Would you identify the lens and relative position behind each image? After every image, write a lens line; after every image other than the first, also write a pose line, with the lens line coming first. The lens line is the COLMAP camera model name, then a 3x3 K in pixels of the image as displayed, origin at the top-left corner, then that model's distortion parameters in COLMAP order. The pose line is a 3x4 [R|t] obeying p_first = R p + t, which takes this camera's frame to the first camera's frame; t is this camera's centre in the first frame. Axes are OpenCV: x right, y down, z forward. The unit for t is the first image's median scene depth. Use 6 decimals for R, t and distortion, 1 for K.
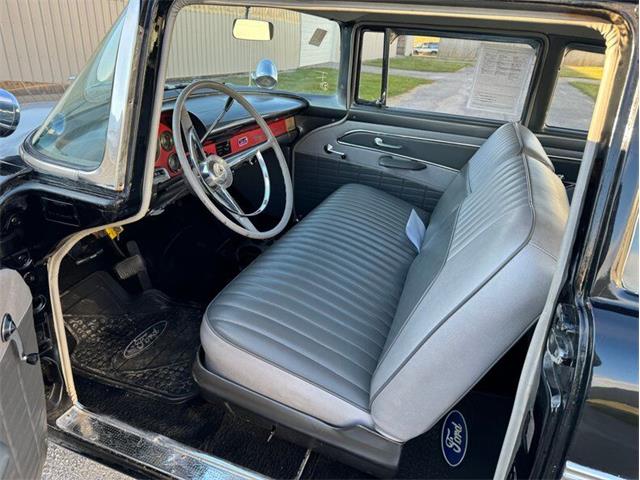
lens RADIAL K [[448.1, 0, 318.2], [0, 448.1, 245.2], [0, 0, 1]] dist [0.039617, -0.037462]
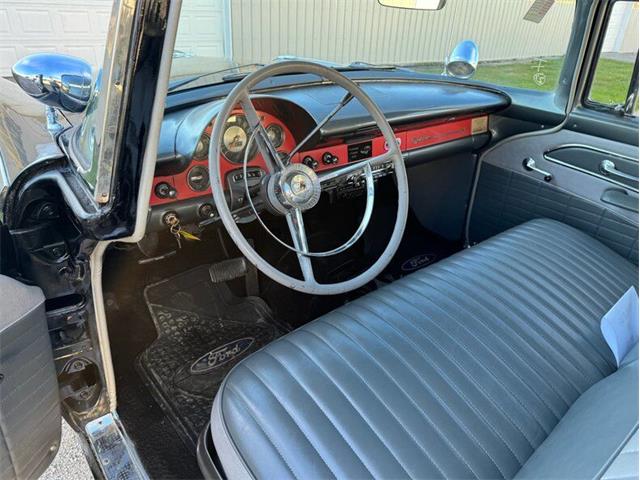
lens RADIAL K [[448.1, 0, 321.2], [0, 448.1, 232.5], [0, 0, 1]] dist [0.039617, -0.037462]
pose [[0.867394, 0.214368, -0.449081, 0.088871], [-0.212672, 0.975579, 0.054918, -0.080390], [0.449887, 0.047871, 0.891802, 0.213967]]
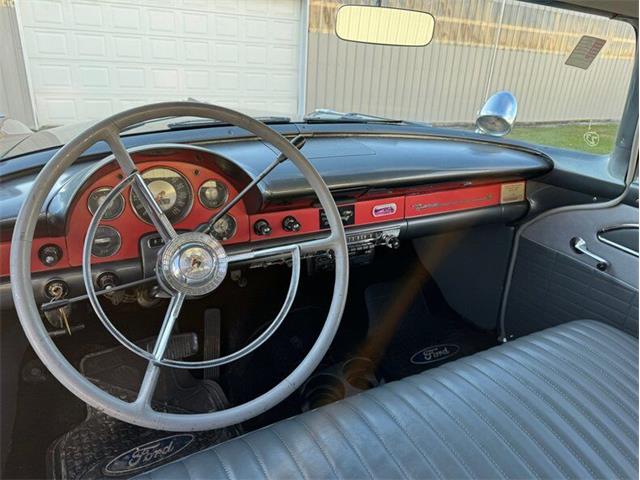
lens RADIAL K [[448.1, 0, 318.0], [0, 448.1, 233.2], [0, 0, 1]] dist [0.039617, -0.037462]
pose [[0.755165, 0.217167, -0.618518, 0.132152], [-0.284162, 0.958721, -0.010325, -0.138907], [0.590743, 0.183557, 0.785703, 0.381182]]
